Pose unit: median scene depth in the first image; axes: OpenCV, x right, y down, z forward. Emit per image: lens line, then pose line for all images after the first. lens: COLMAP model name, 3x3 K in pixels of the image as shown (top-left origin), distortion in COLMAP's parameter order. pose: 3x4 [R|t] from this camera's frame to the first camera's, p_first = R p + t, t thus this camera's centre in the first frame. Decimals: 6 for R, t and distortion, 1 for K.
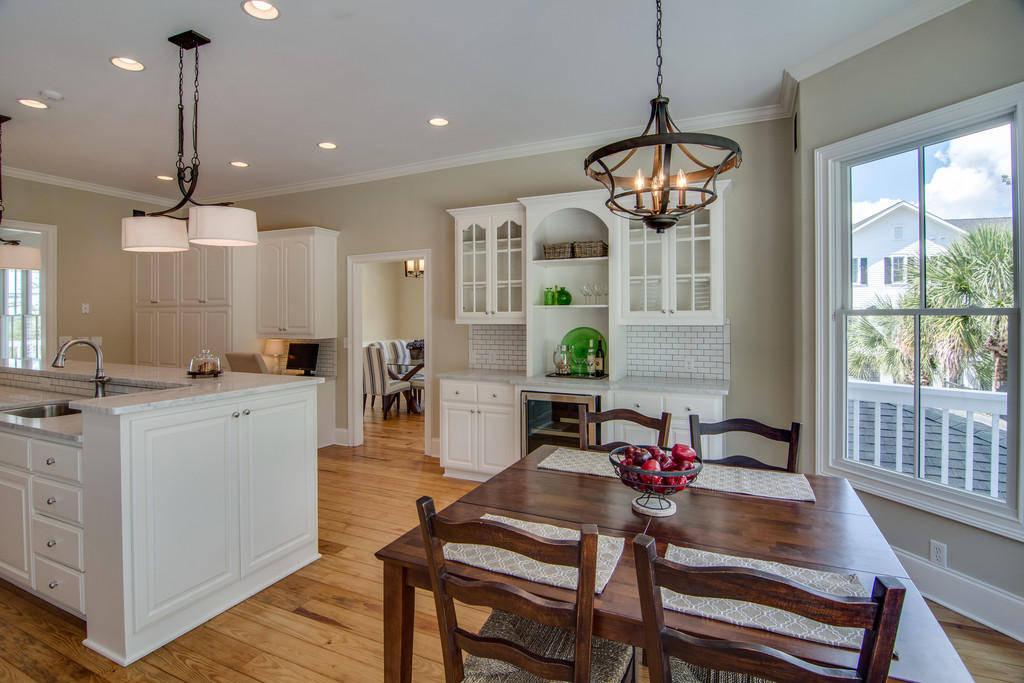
lens RADIAL K [[499.0, 0, 512.3], [0, 499.0, 318.0], [0, 0, 1]] dist [-0.030092, -0.000322]
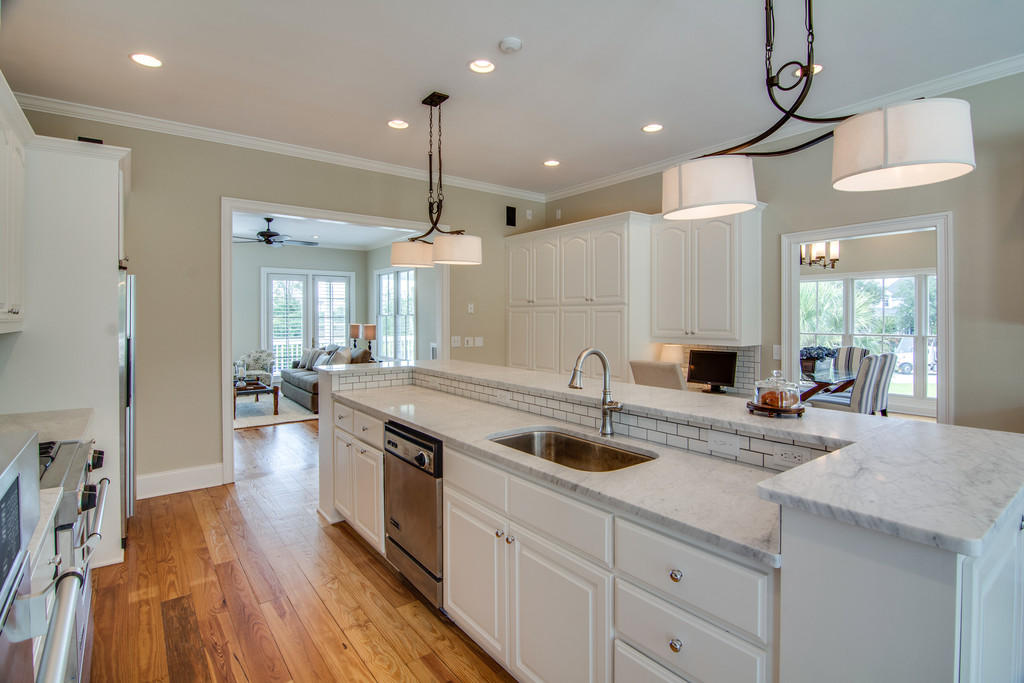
lens RADIAL K [[498.5, 0, 510.2], [0, 498.5, 315.3], [0, 0, 1]] dist [0.000195, -0.000068]
pose [[0.878986, 0.000187, -0.476847, -0.326320], [-0.002771, 0.999985, -0.004715, -0.000518], [0.476839, 0.005466, 0.878974, 0.153560]]
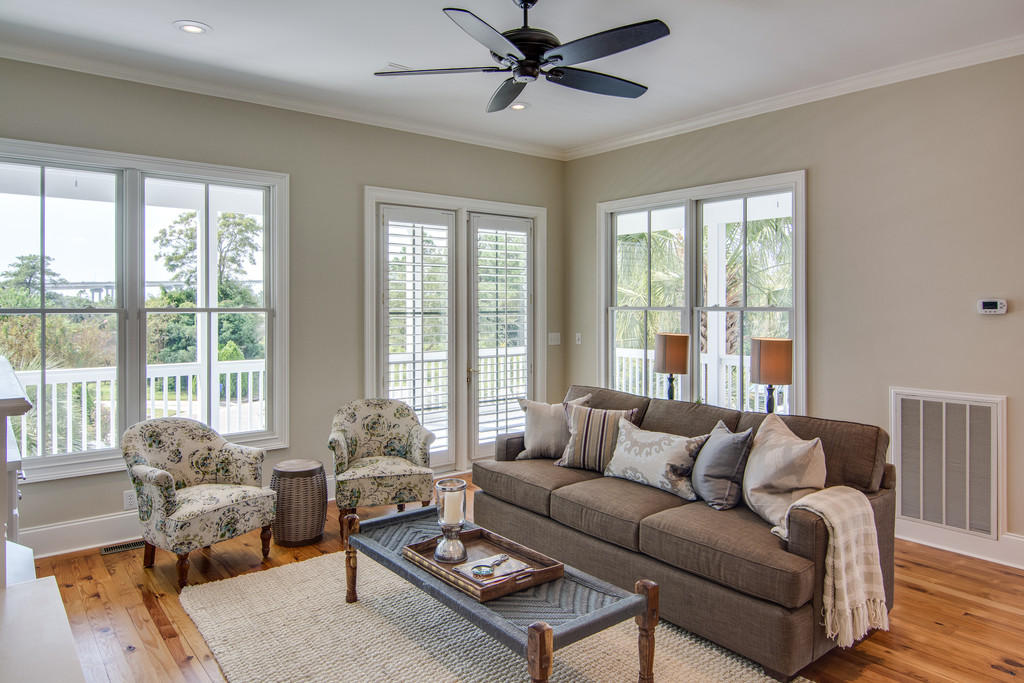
lens RADIAL K [[667.4, 0, 513.0], [0, 667.4, 307.0], [0, 0, 1]] dist [0.000840, 0.000003]
pose [[0.891776, 0.001253, -0.452475, -1.157619], [-0.002468, 0.999995, -0.002097, -0.005835], [0.452470, 0.002986, 0.891775, 0.476554]]
